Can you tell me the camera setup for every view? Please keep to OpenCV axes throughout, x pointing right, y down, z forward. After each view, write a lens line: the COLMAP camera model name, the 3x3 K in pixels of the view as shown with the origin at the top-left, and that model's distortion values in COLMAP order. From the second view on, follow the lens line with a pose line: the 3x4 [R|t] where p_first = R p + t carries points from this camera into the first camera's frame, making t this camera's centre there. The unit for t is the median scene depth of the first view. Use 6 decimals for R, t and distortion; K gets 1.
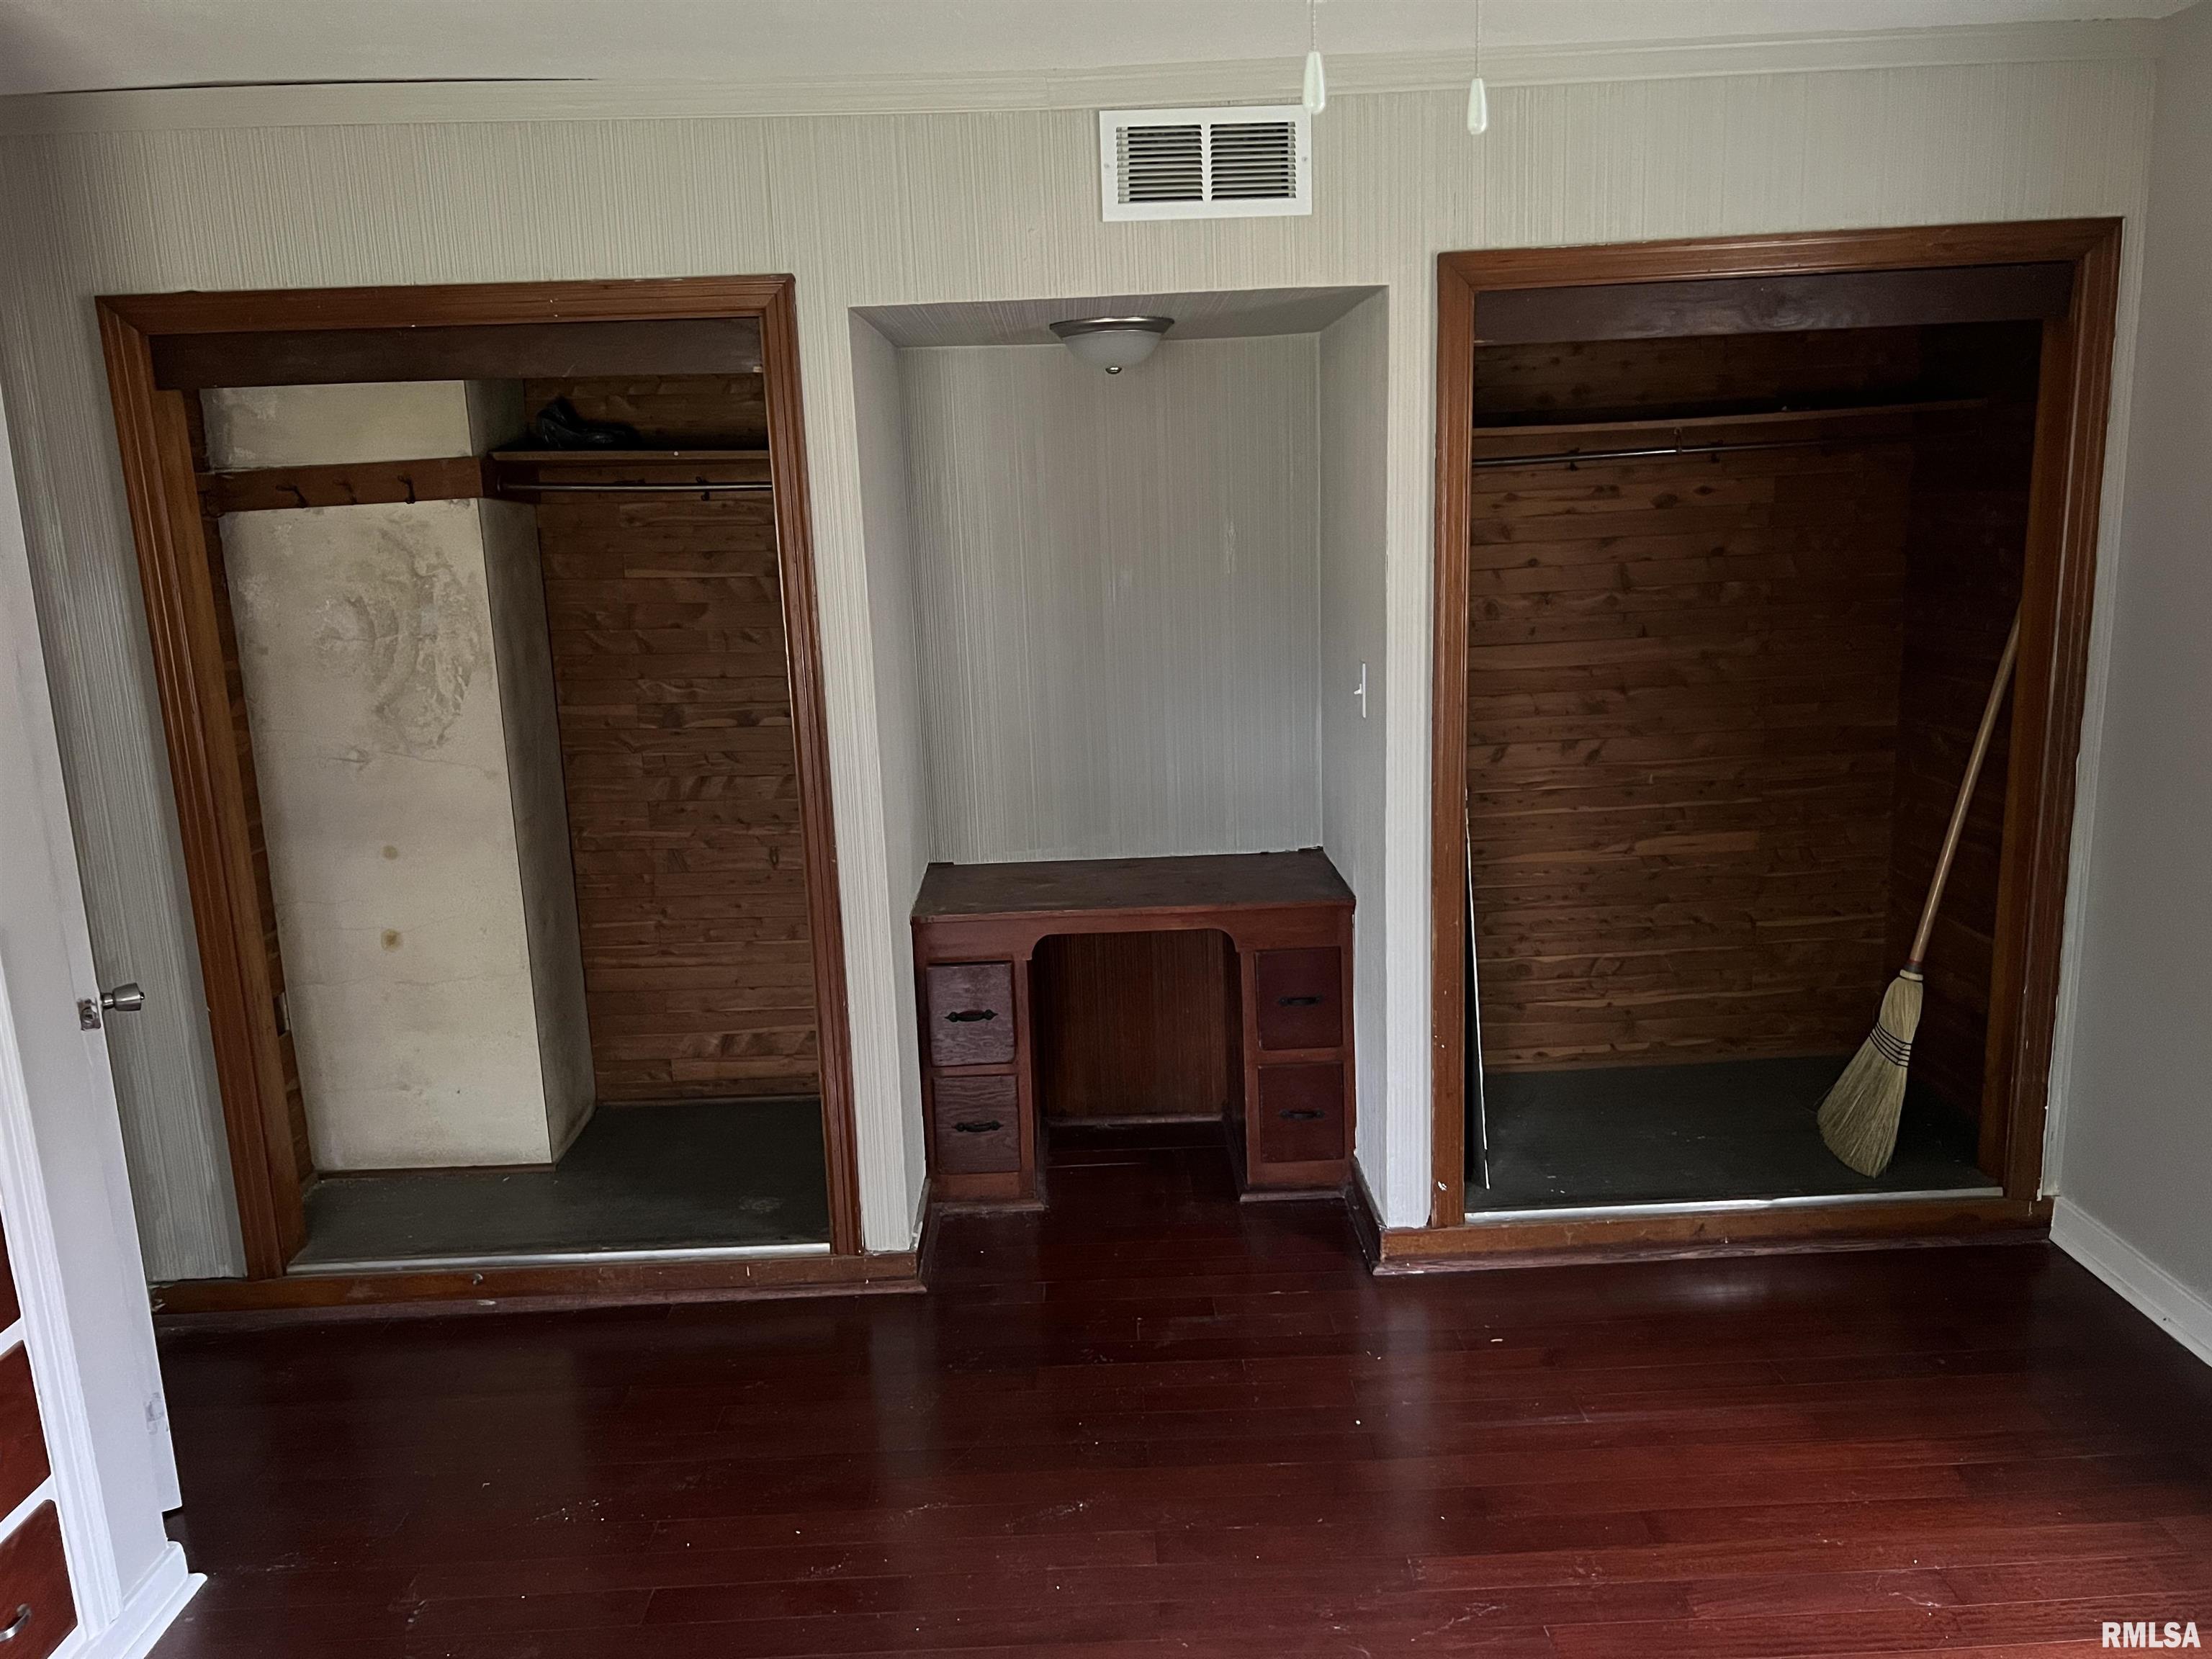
lens RADIAL K [[1677.5, 0, 1107.5], [0, 1677.5, 844.1], [0, 0, 1]] dist [0.032005, -0.000203]
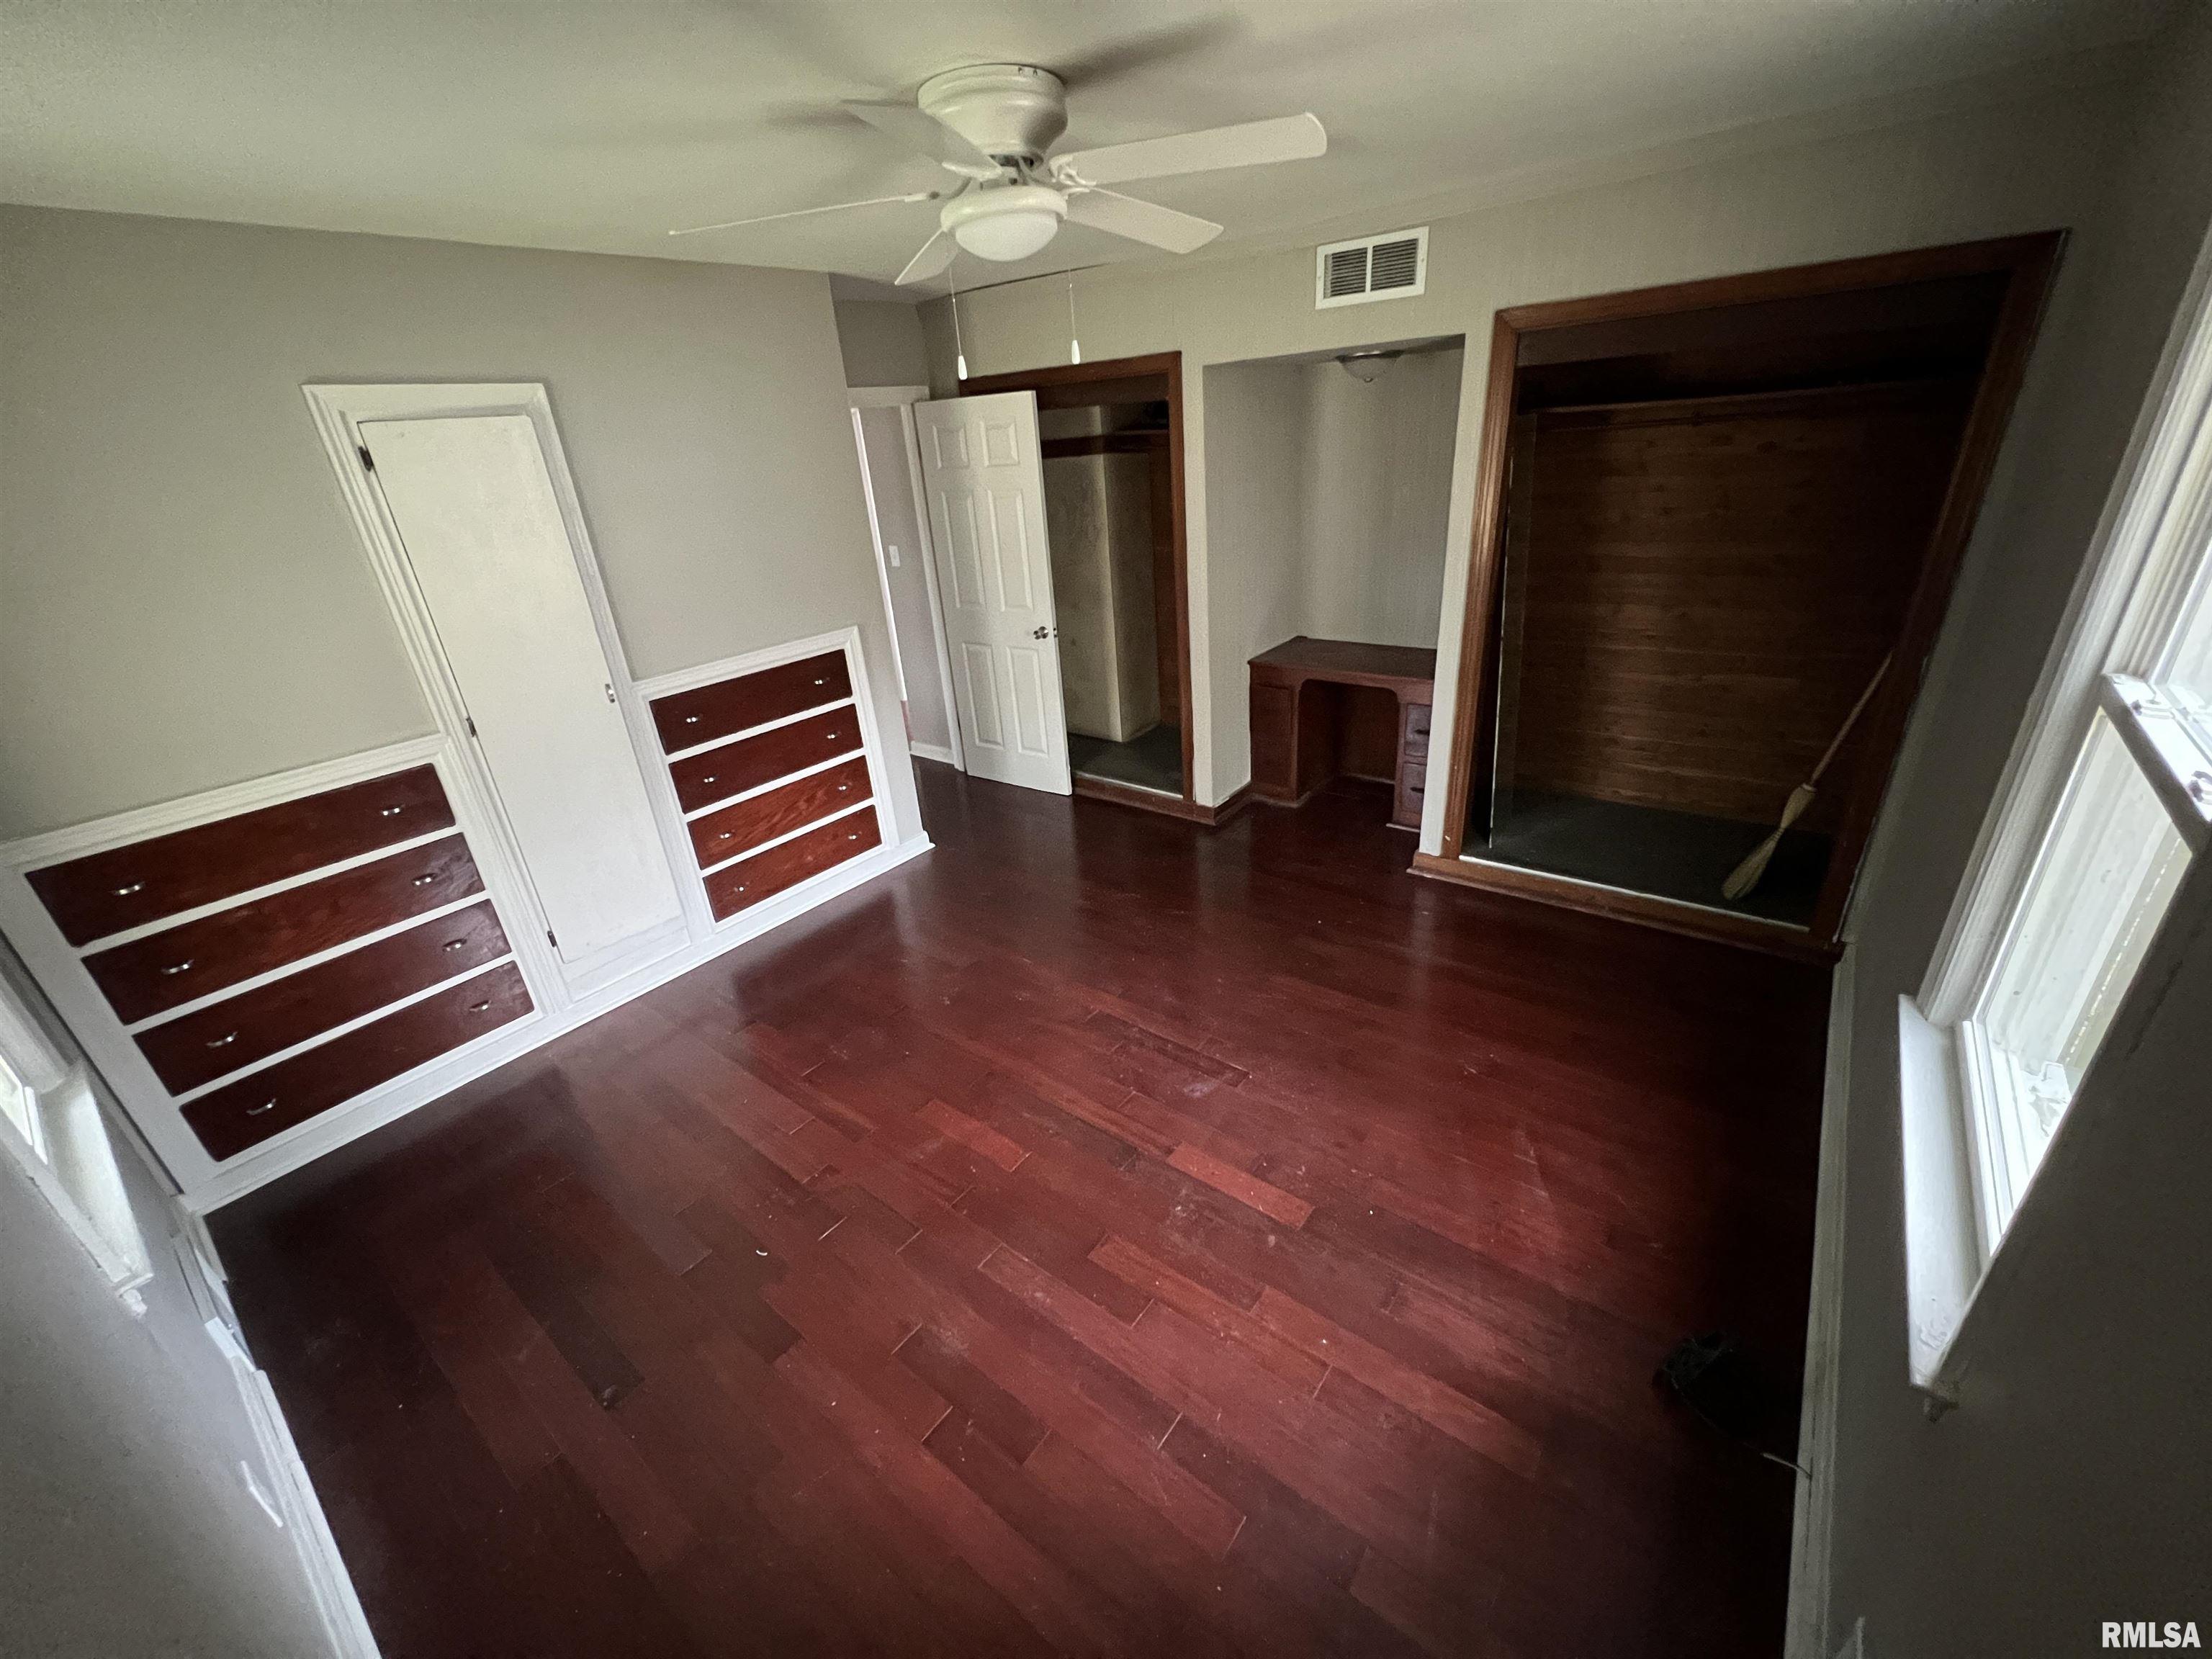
lens RADIAL K [[884.7, 0, 1102.4], [0, 884.7, 826.9], [0, 0, 1]] dist [-0.000296, 0.000064]
pose [[0.775606, 0.243570, -0.582331, 0.476665], [-0.087171, 0.955044, 0.283360, -0.061781], [0.625169, -0.169013, 0.761970, -0.018999]]
